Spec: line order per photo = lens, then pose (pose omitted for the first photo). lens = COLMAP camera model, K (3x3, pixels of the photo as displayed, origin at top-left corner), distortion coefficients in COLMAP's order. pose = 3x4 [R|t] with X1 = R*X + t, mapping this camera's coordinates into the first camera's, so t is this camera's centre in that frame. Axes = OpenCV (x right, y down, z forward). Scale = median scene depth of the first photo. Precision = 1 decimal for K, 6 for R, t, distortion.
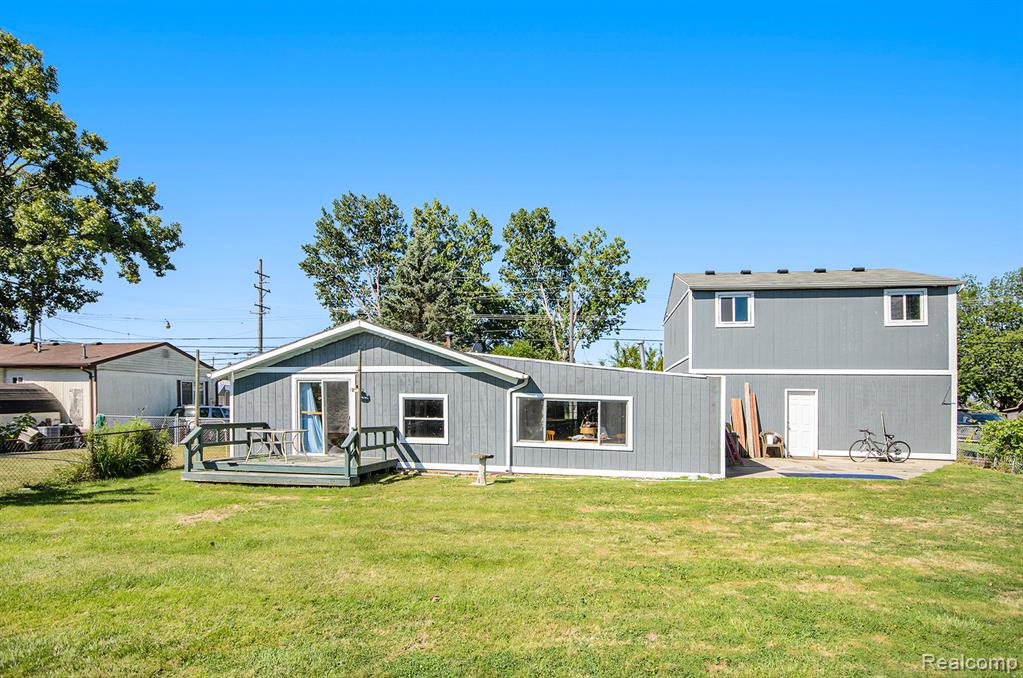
lens RADIAL K [[557.4, 0, 460.2], [0, 557.4, 394.6], [0, 0, 1]] dist [0.003630, 0.000350]
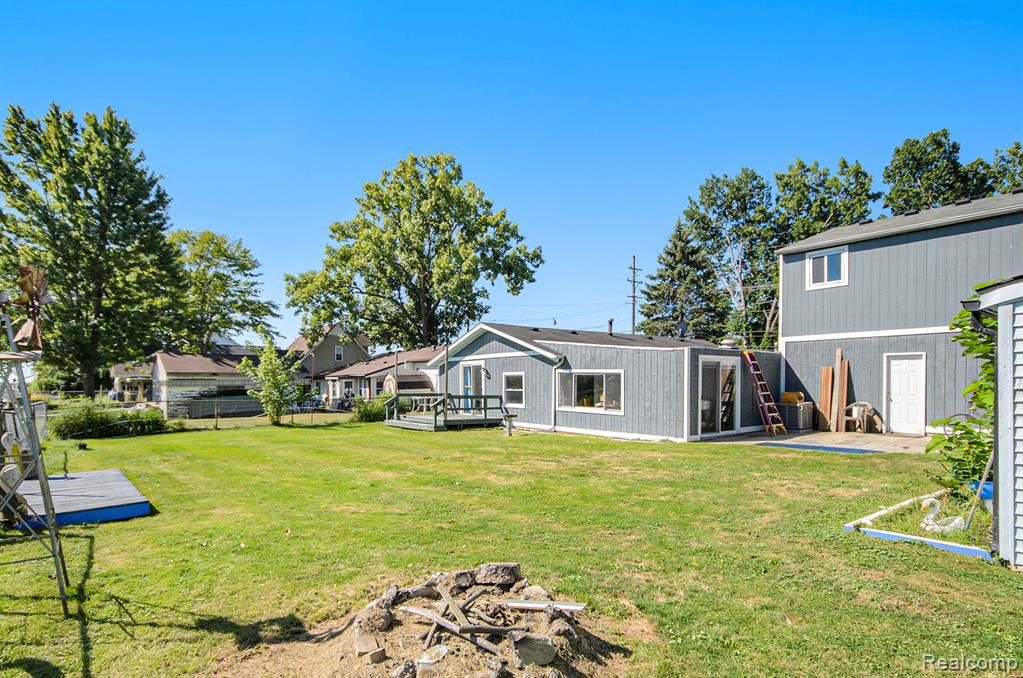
lens RADIAL K [[580.0, 0, 541.6], [0, 580.0, 376.6], [0, 0, 1]] dist [0.003598, 0.001460]
pose [[0.729669, -0.022405, -0.683433, 0.810064], [0.026534, 0.999638, -0.004442, 0.015292], [0.683285, -0.014893, 0.730000, -0.009291]]
